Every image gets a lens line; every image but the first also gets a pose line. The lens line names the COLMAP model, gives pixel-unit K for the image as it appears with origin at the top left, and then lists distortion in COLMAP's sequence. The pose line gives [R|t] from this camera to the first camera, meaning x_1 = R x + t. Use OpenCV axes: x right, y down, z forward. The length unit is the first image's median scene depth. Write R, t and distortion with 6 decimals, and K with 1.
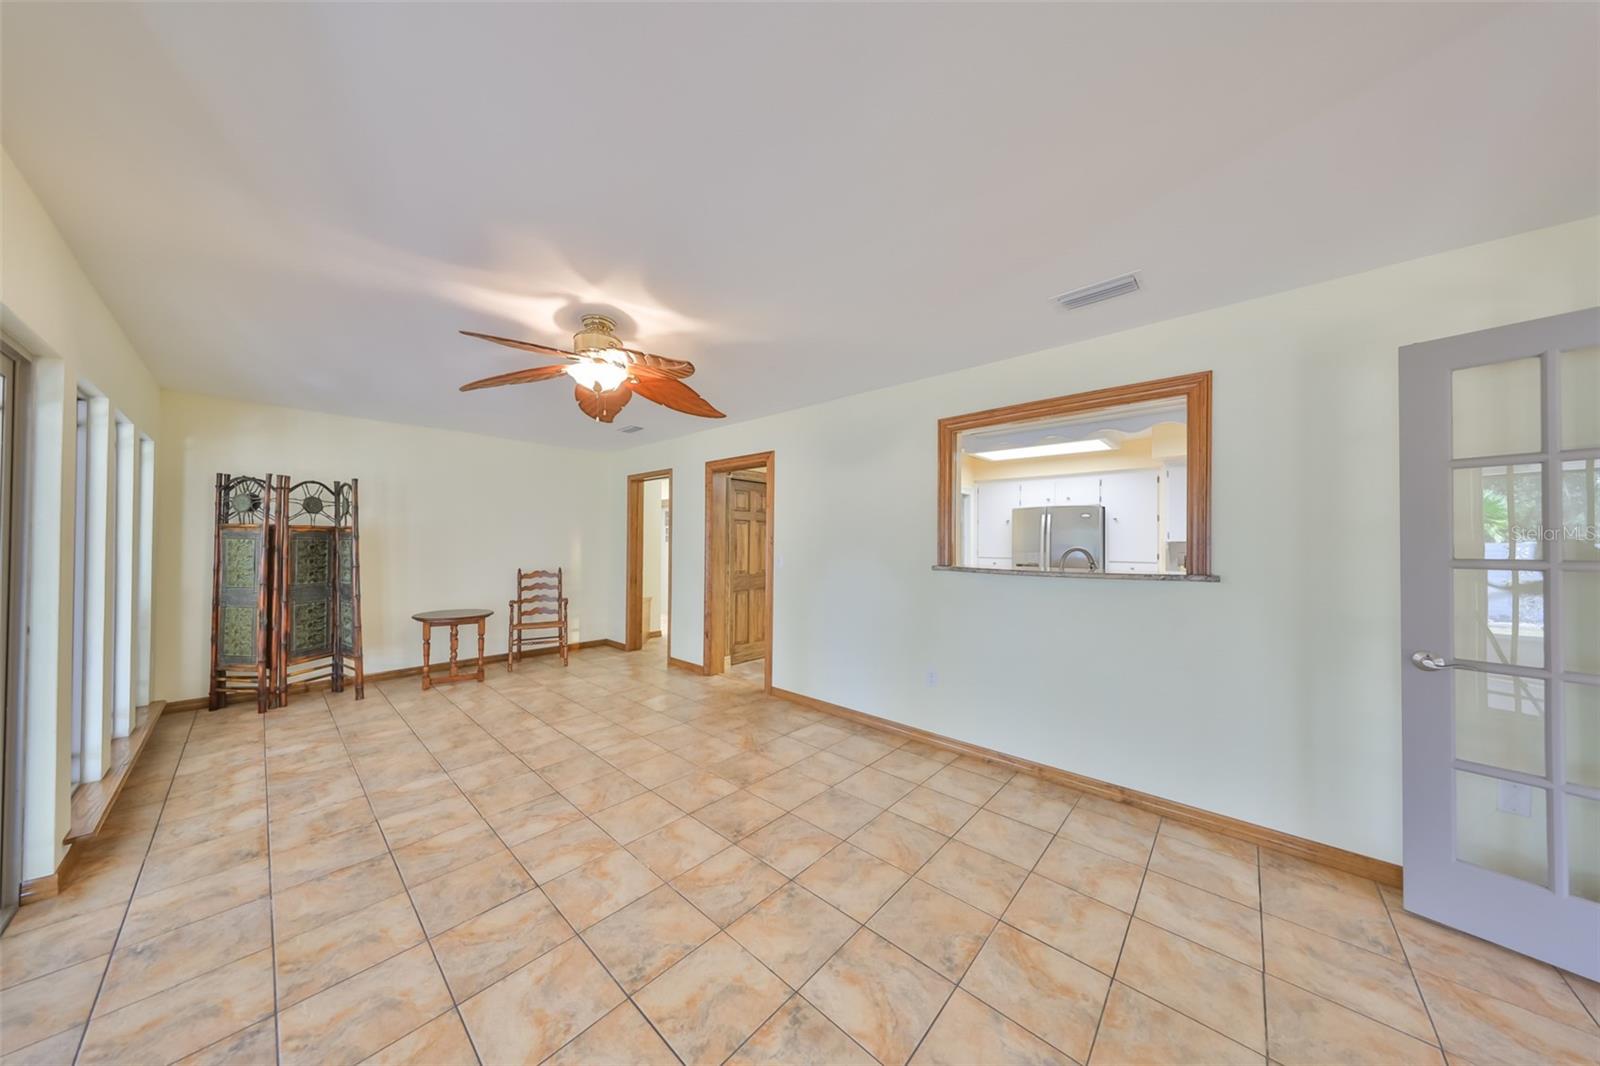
lens RADIAL K [[490.1, 0, 797.8], [0, 490.1, 537.4], [0, 0, 1]] dist [-0.001705, 0.000289]
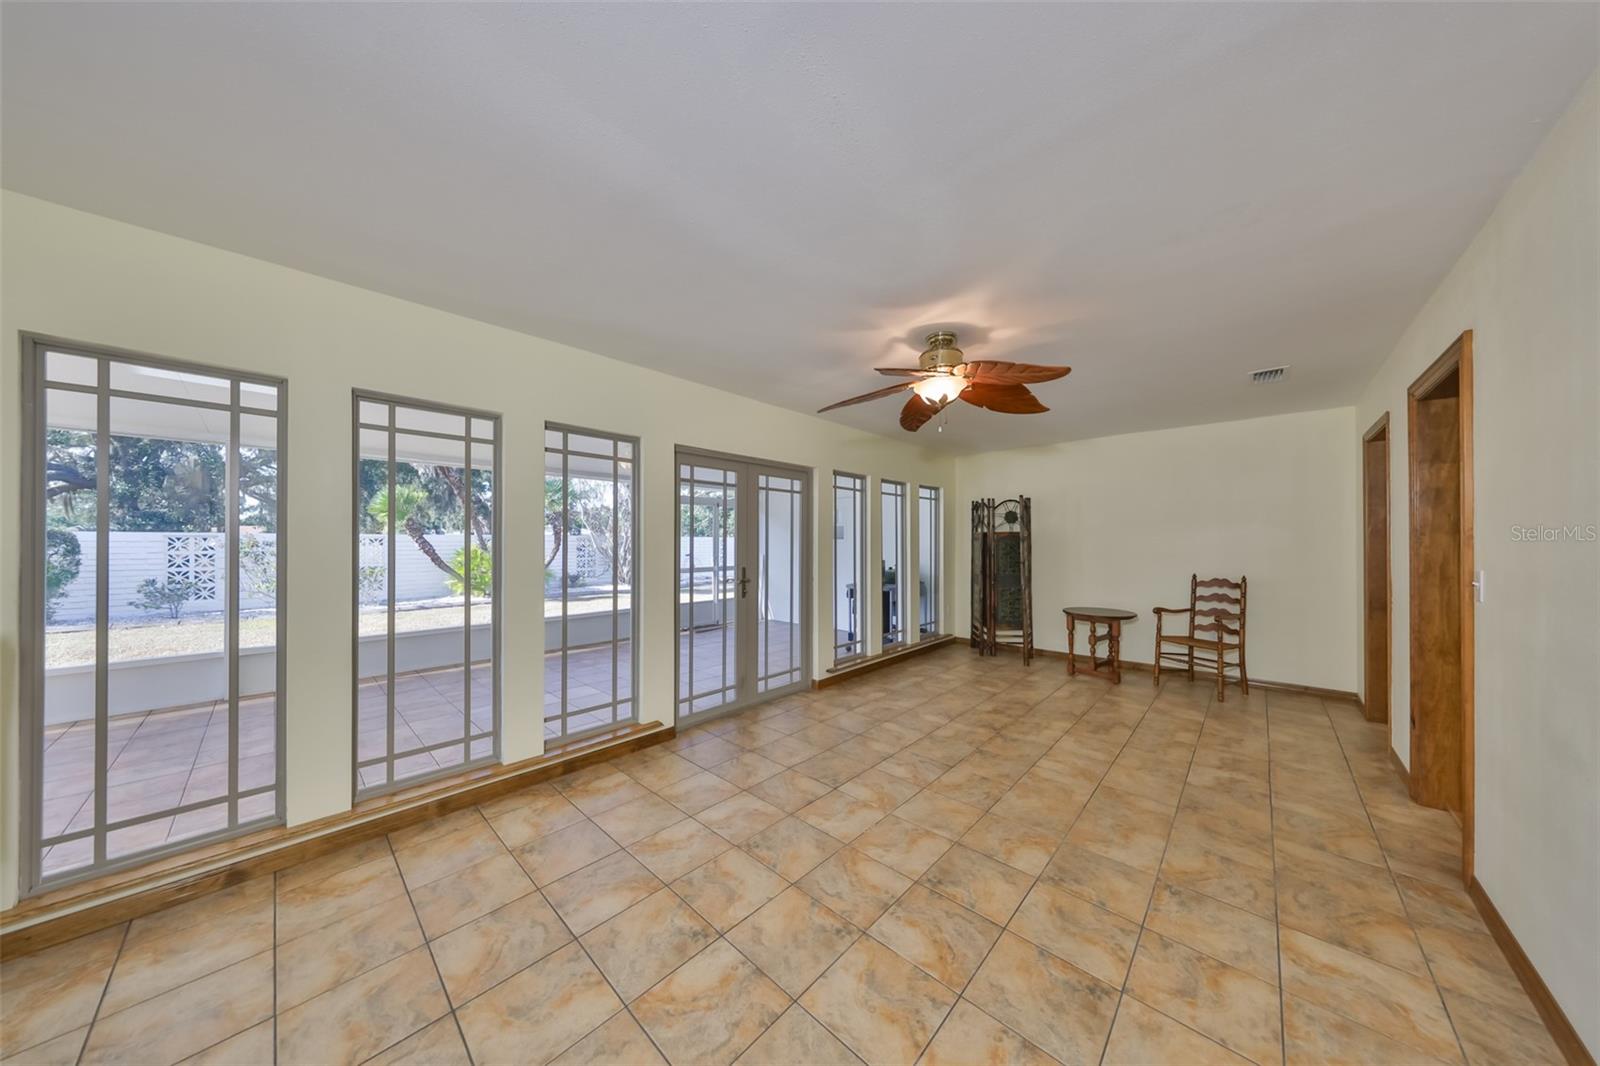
lens RADIAL K [[490.1, 0, 802.9], [0, 490.1, 539.1], [0, 0, 1]] dist [-0.001705, 0.000289]
pose [[-0.013237, -0.012062, -0.999840, 0.533540], [0.010142, 0.999874, -0.012197, 0.008406], [0.999861, -0.010302, -0.013113, 0.563804]]
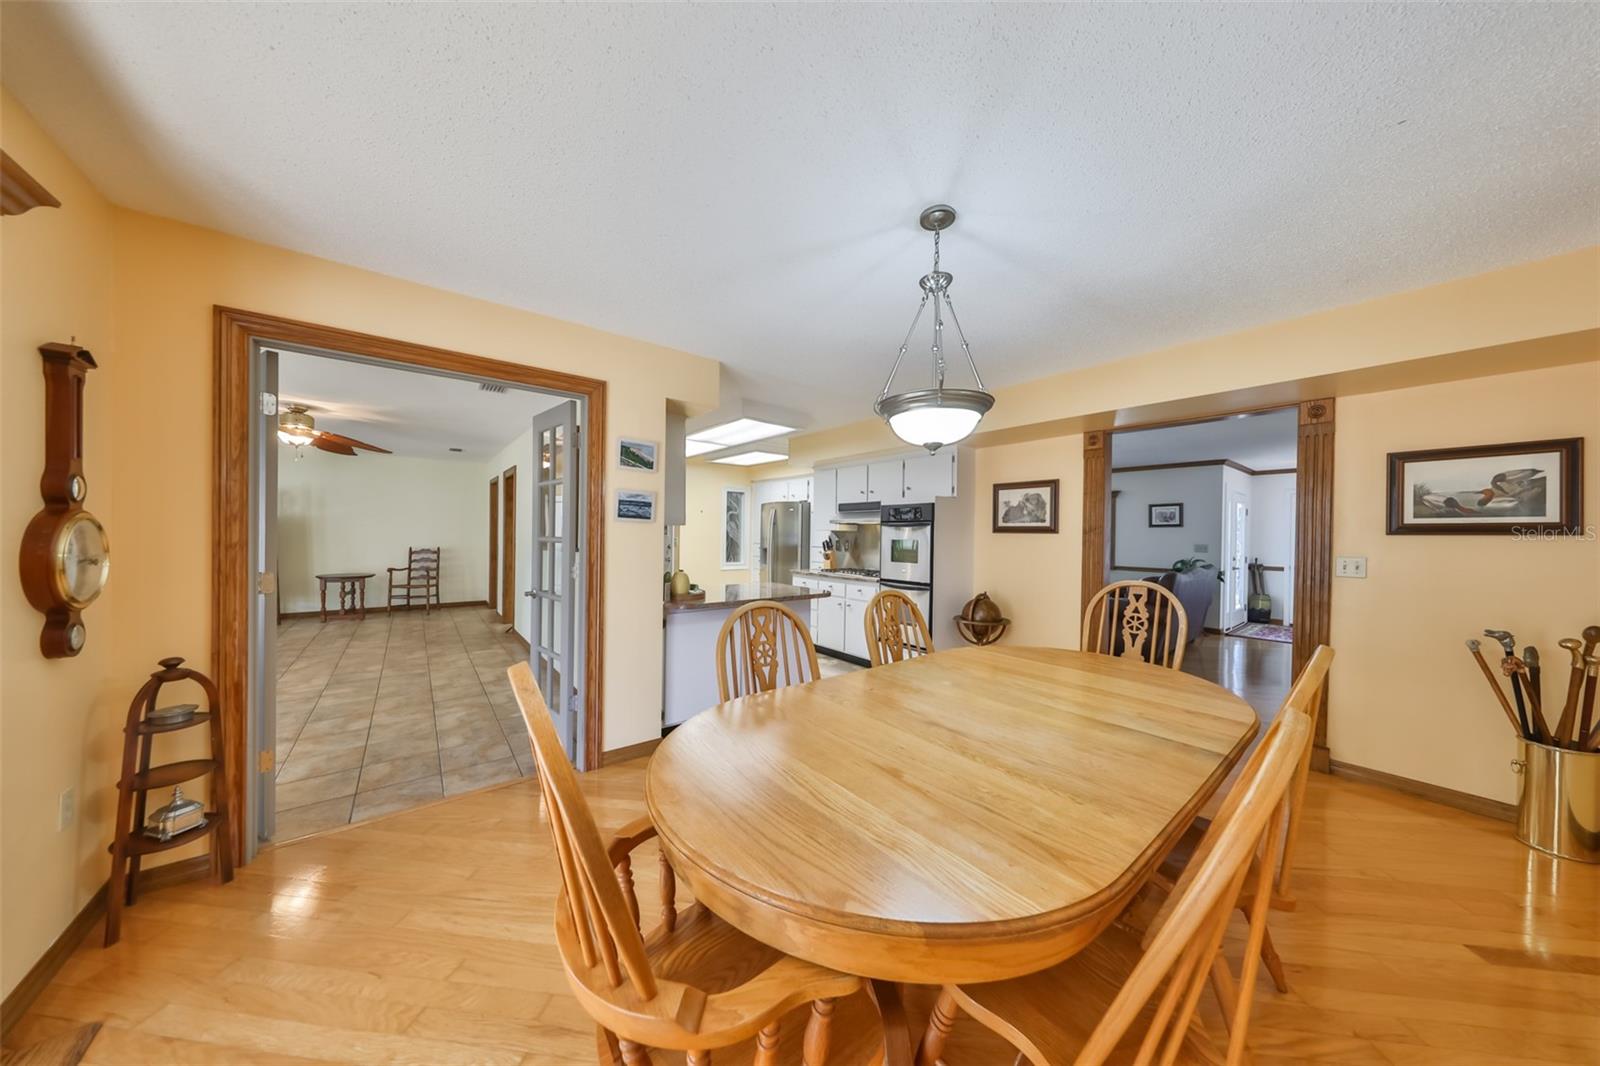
lens RADIAL K [[490.1, 0, 796.6], [0, 490.1, 535.6], [0, 0, 1]] dist [-0.001705, 0.000289]
pose [[0.985668, 0.008197, -0.168495, 1.379834], [-0.005717, 0.999868, 0.015200, 0.002911], [0.168597, -0.014018, 0.985585, -0.388972]]
